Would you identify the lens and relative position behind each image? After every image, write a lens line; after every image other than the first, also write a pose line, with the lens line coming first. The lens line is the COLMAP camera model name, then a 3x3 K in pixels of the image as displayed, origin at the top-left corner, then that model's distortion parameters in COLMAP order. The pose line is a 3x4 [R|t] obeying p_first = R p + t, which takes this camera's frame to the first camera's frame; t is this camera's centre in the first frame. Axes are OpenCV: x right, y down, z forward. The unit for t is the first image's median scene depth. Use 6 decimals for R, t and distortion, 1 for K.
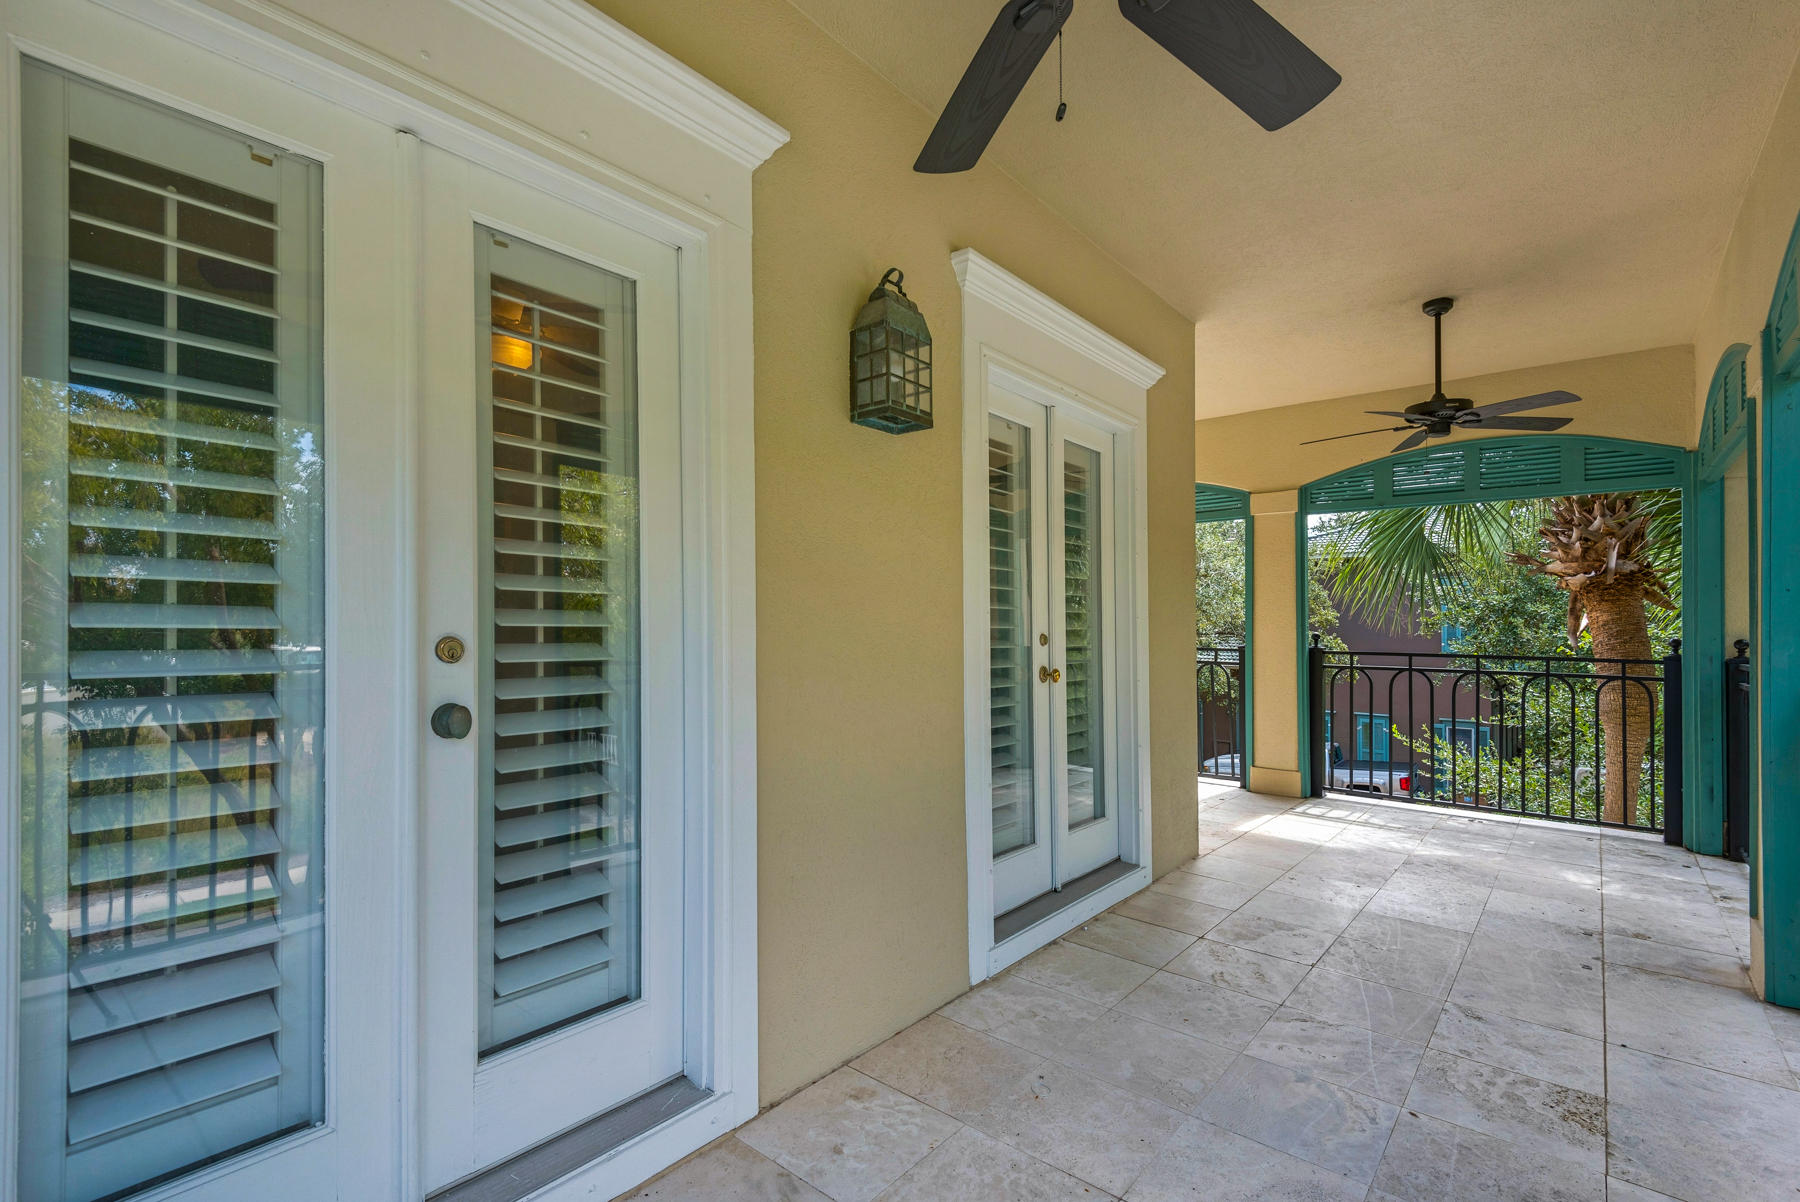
lens RADIAL K [[848.1, 0, 916.6], [0, 848.1, 619.5], [0, 0, 1]] dist [0.003361, -0.007023]
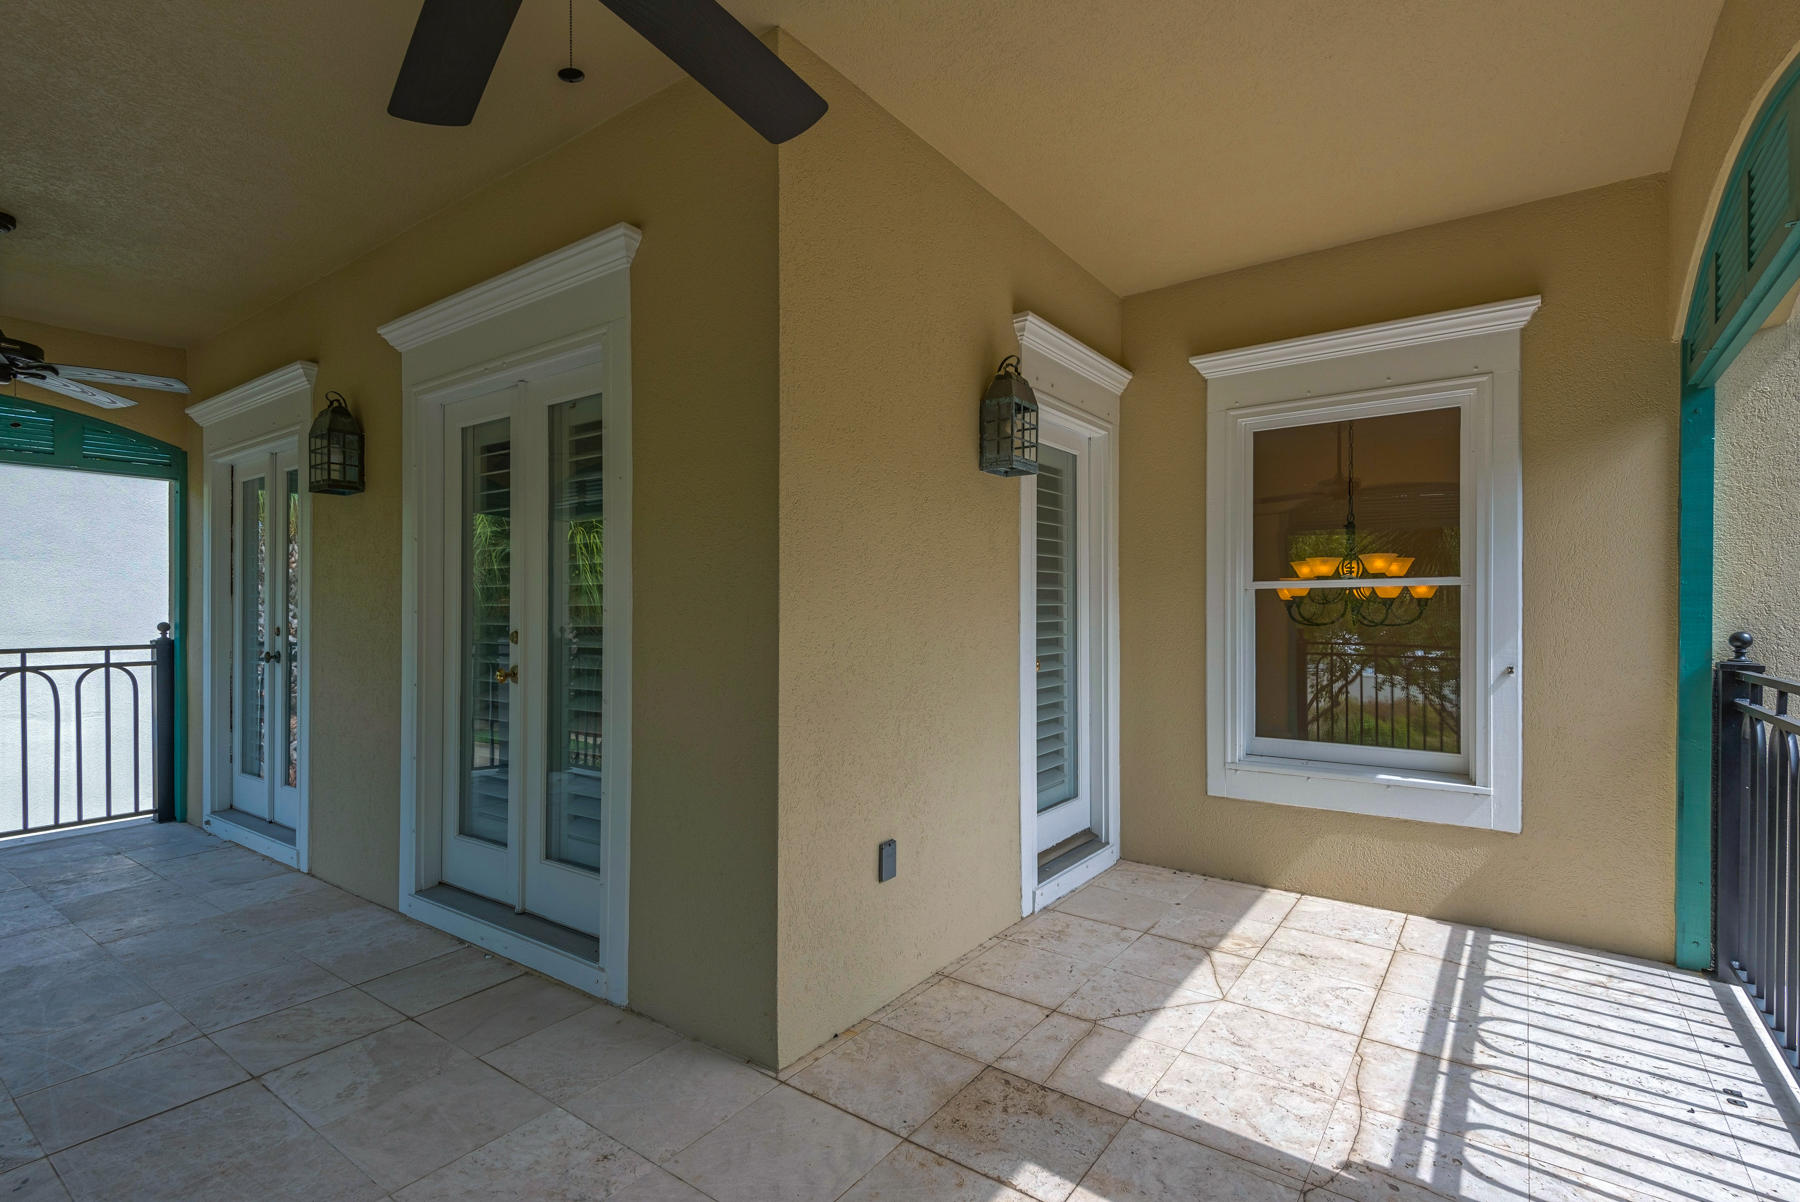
lens RADIAL K [[848.1, 0, 916.6], [0, 848.1, 619.5], [0, 0, 1]] dist [0.003361, -0.007023]
pose [[0.060094, 0.001407, -0.998192, 1.469276], [0.010692, 0.999941, 0.002054, -0.001021], [0.998135, -0.010796, 0.060075, 1.807533]]
